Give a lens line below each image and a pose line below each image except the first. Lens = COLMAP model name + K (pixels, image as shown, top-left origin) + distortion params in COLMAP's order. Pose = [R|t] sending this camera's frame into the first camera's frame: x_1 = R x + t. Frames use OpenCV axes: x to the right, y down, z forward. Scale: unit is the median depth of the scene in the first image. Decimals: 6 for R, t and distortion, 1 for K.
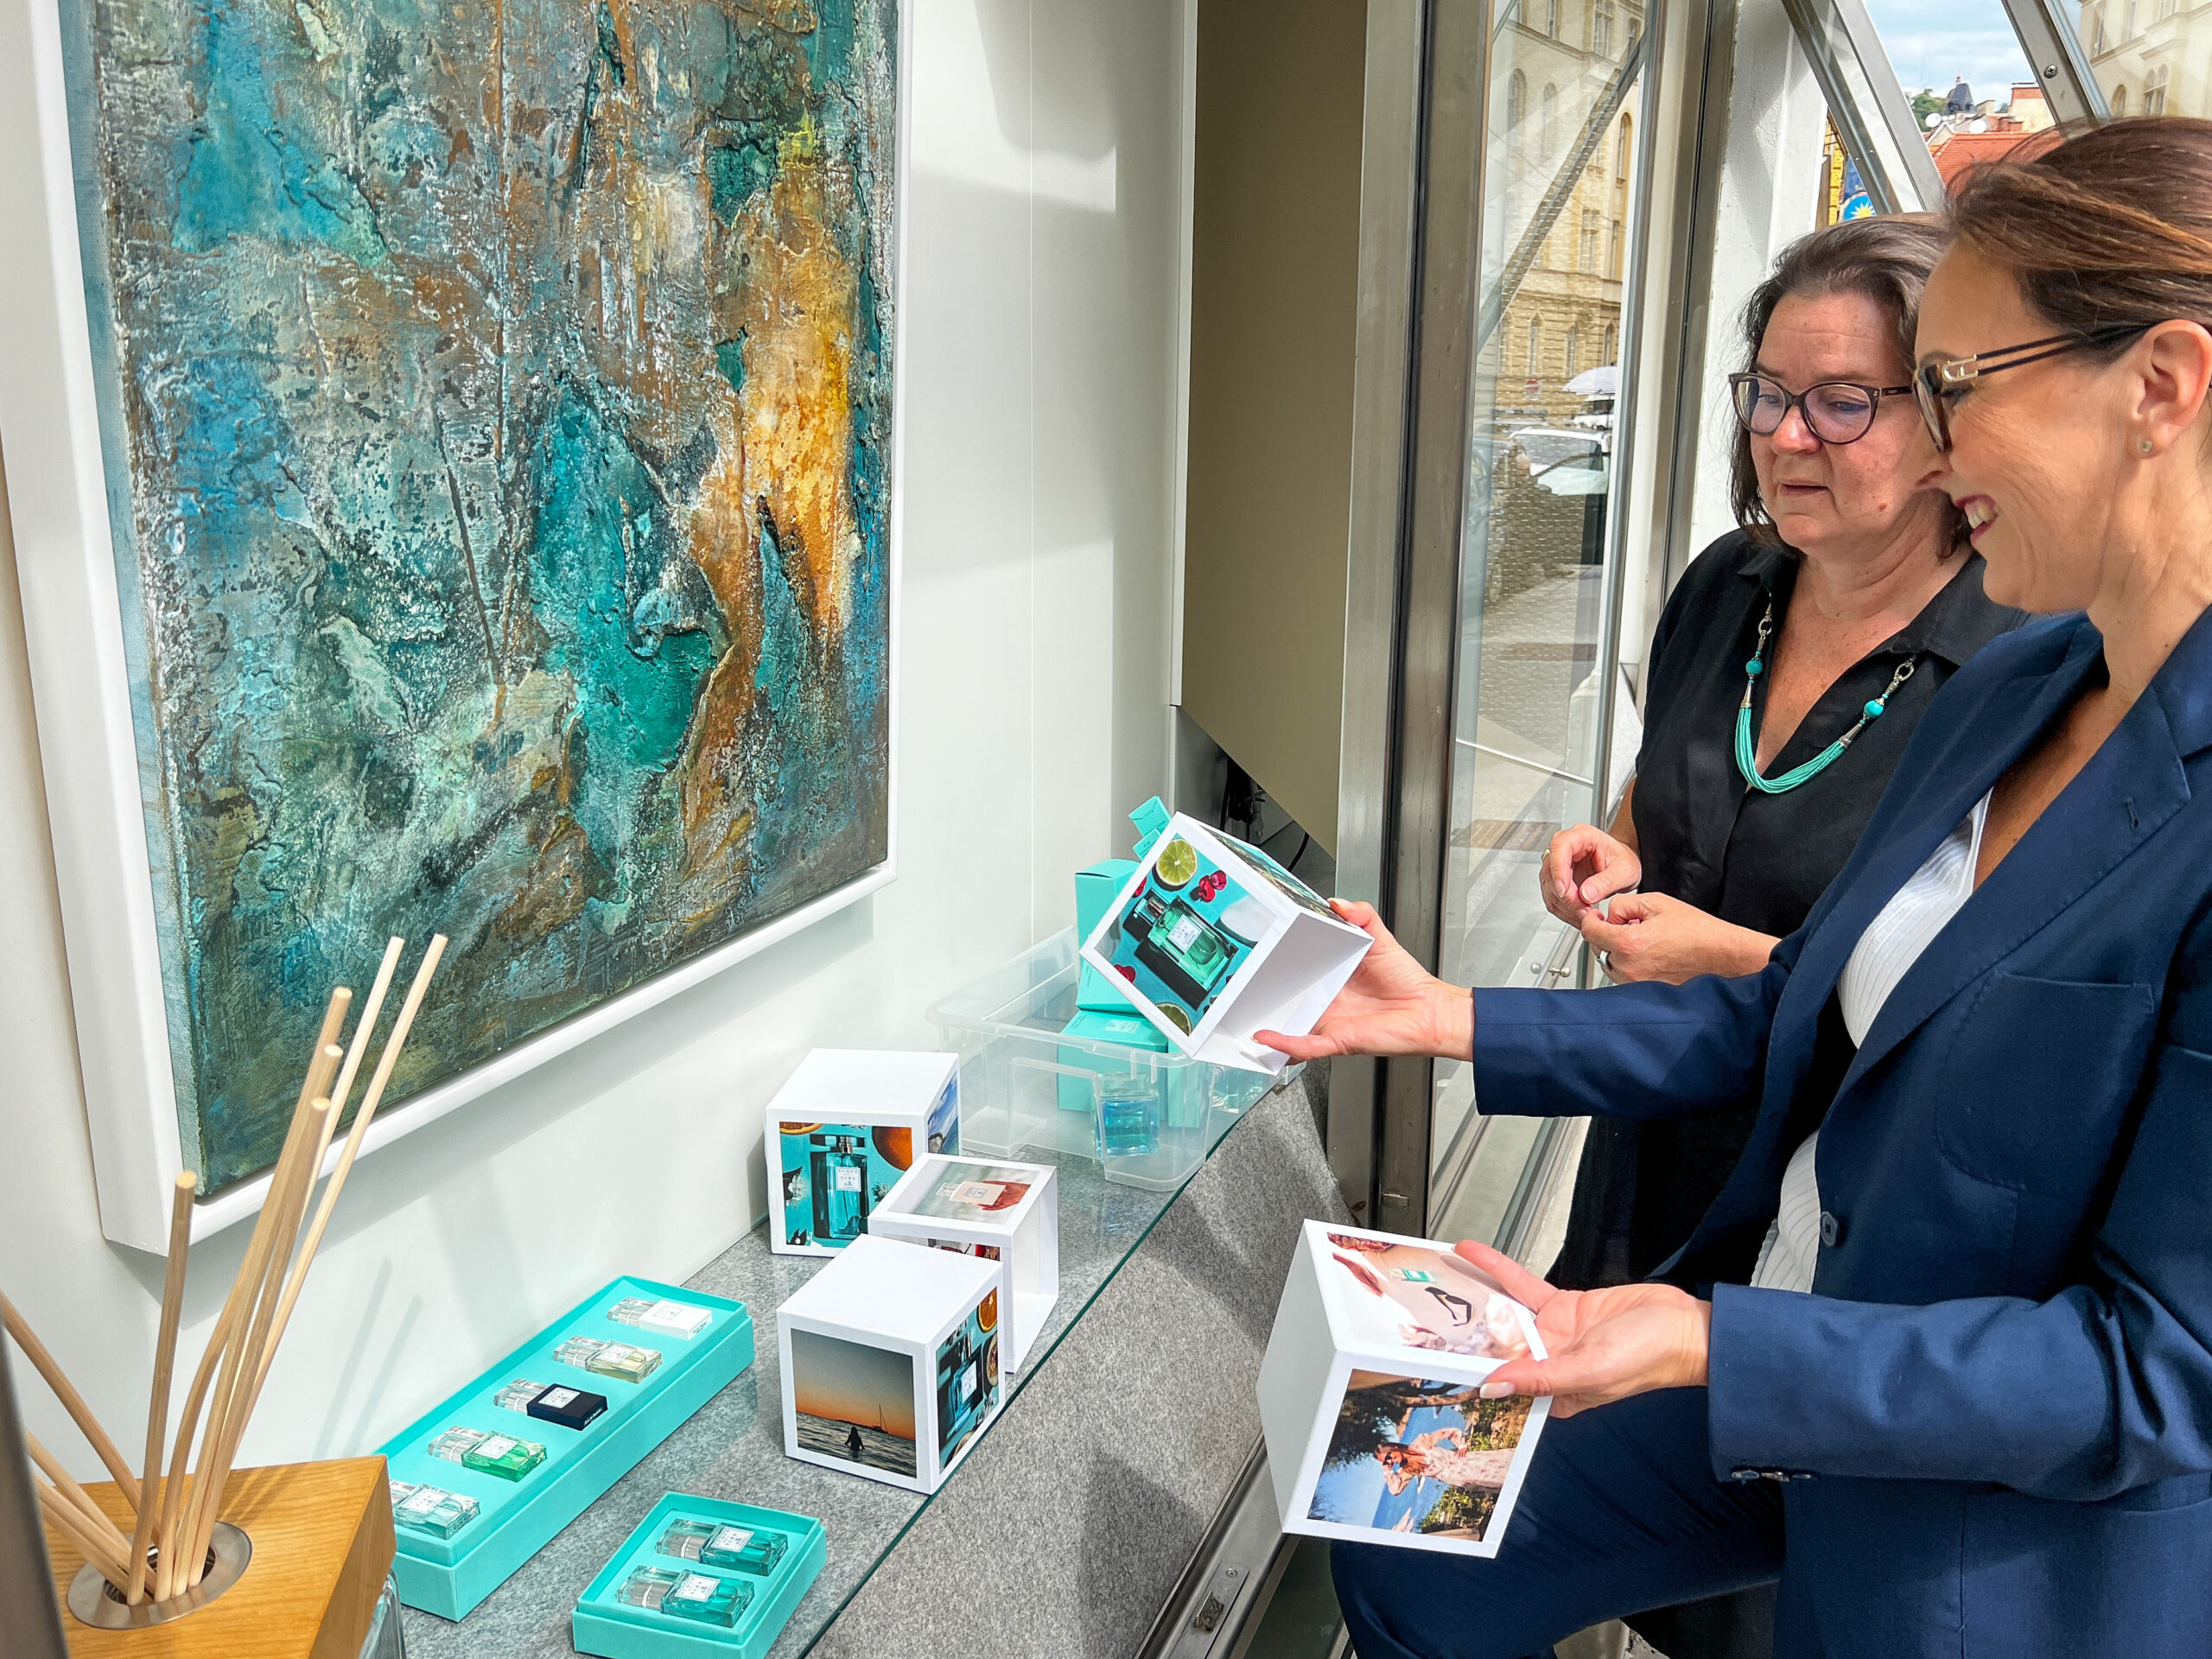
lens RADIAL K [[1715.5, 0, 1118.9], [0, 1715.5, 834.0], [0, 0, 1]] dist [-0.031476, 0.049281]
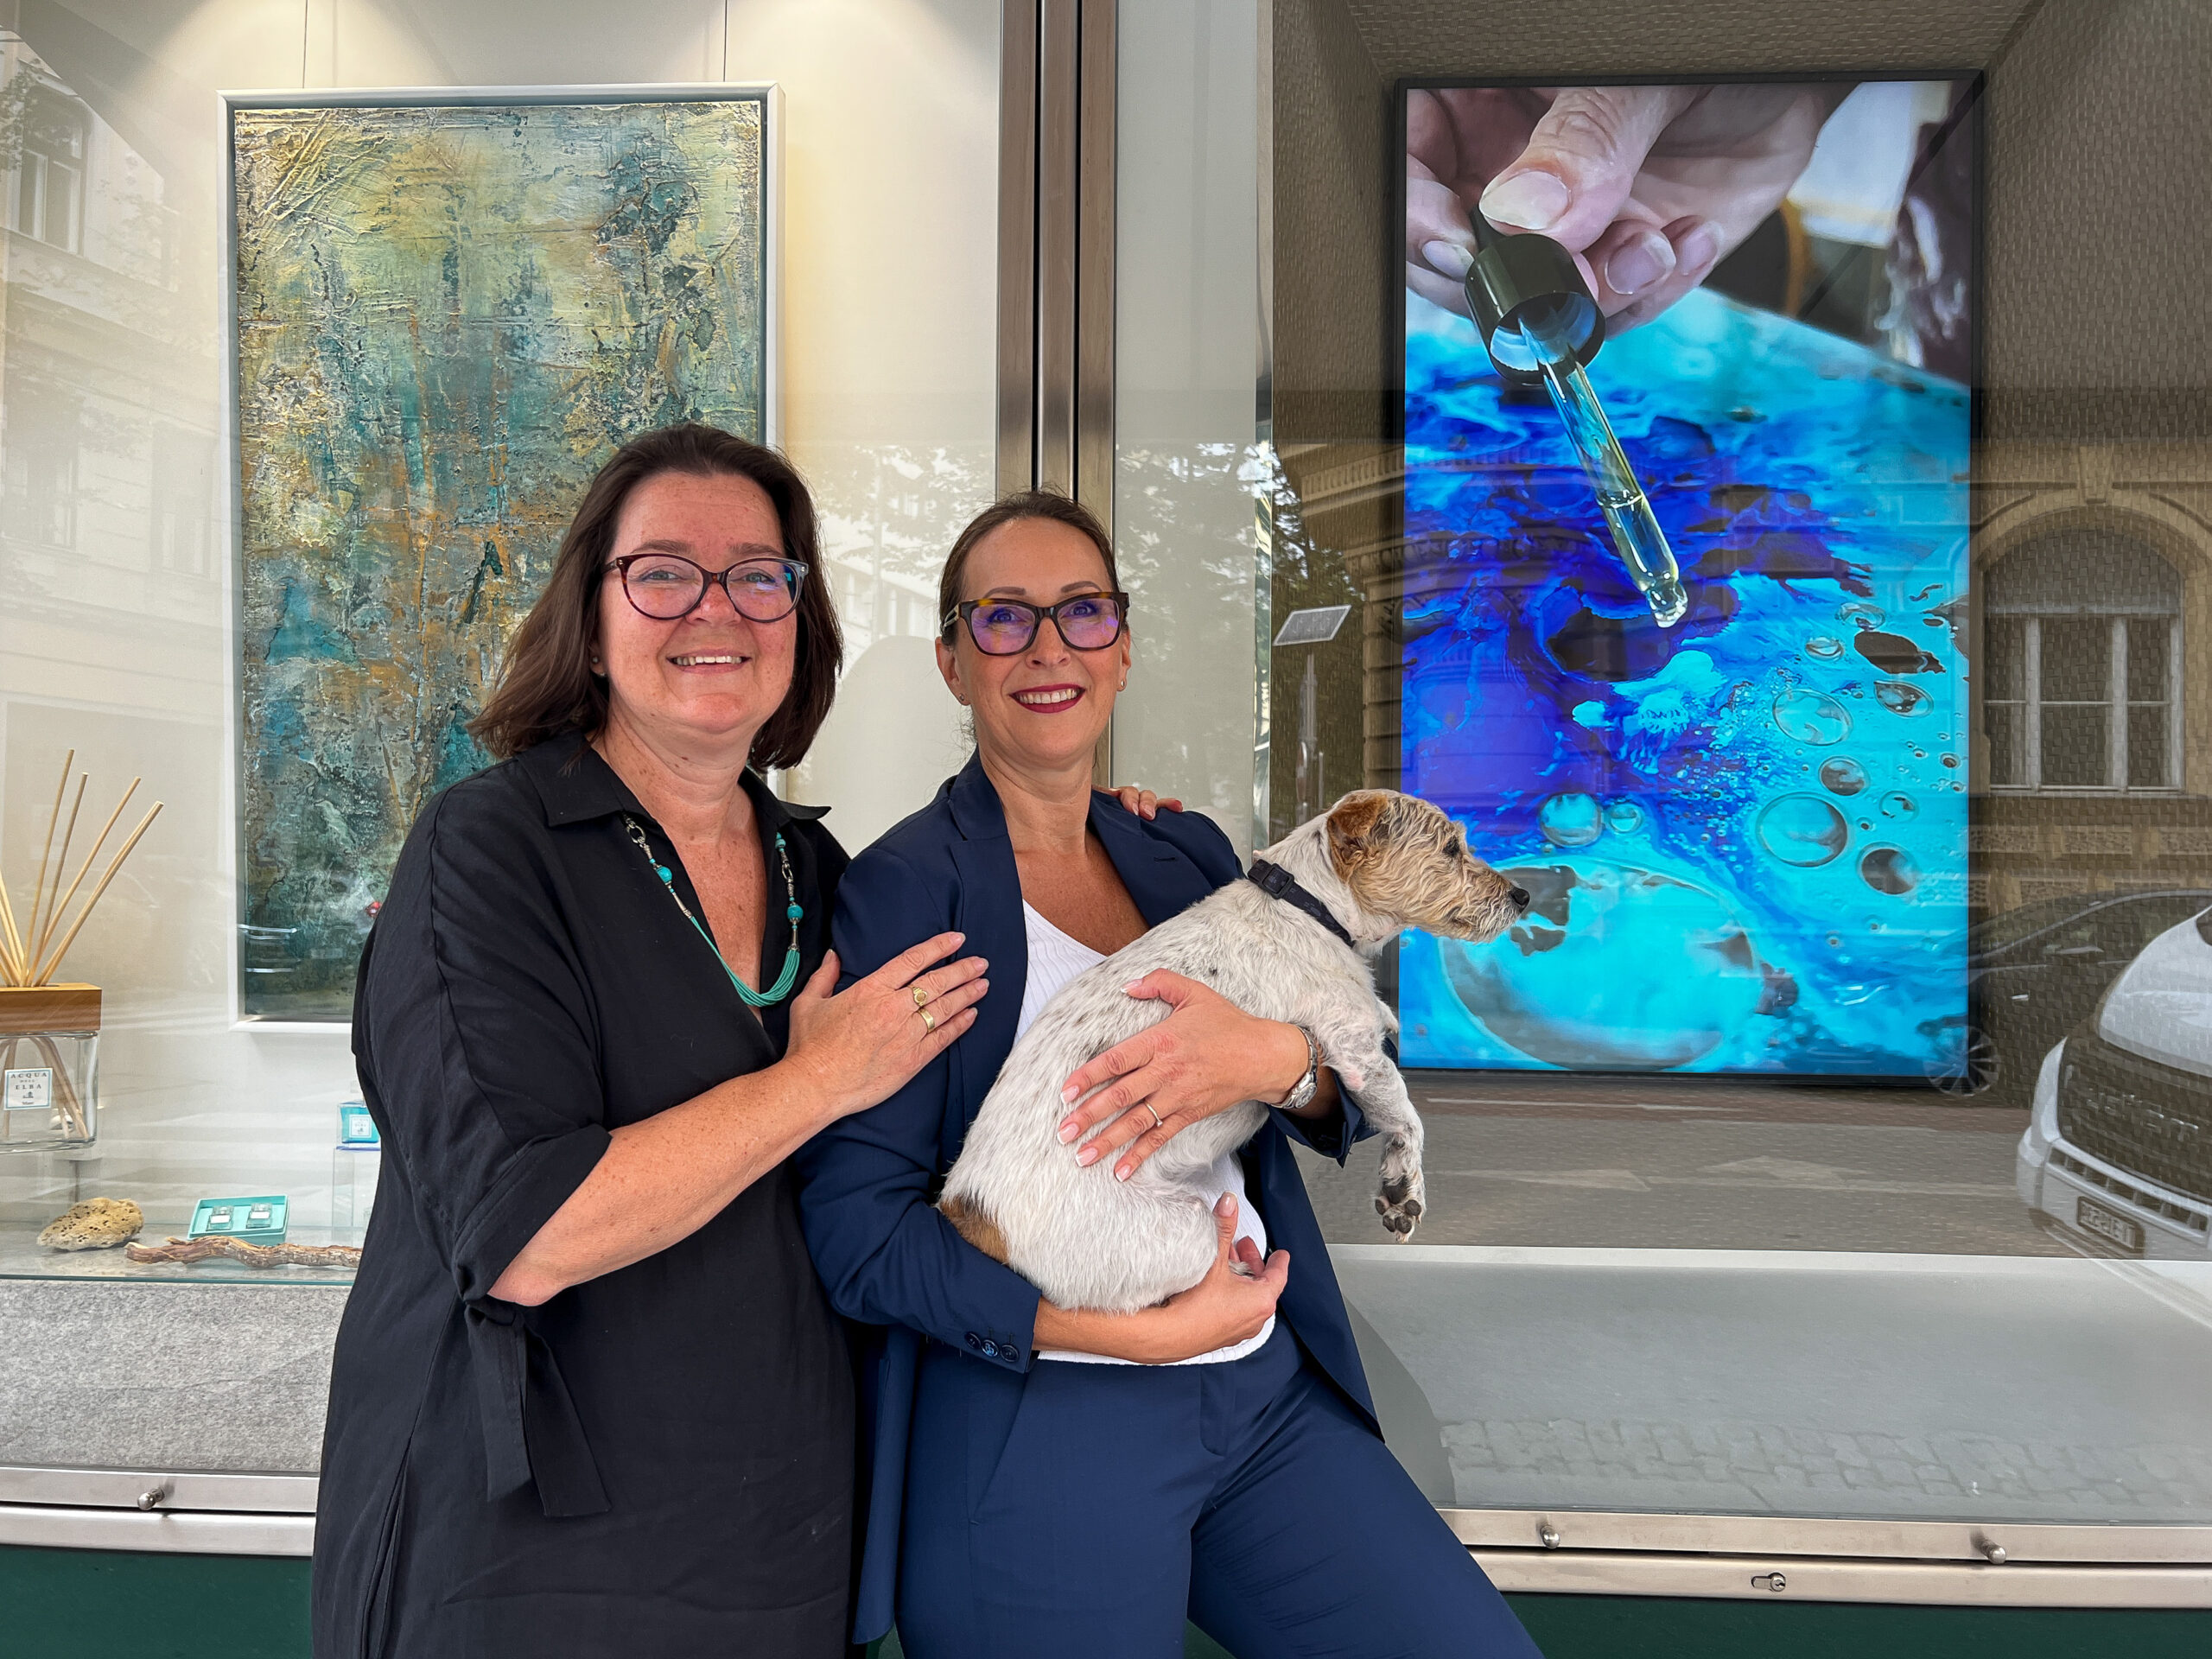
lens RADIAL K [[1715.5, 0, 1086.6], [0, 1715.5, 840.8], [0, 0, 1]] dist [-0.031476, 0.049281]
pose [[0.323767, -0.029149, -0.945688, 2.170183], [-0.246334, 0.962457, -0.114001, -0.057196], [0.913507, 0.269865, 0.304431, 1.217256]]
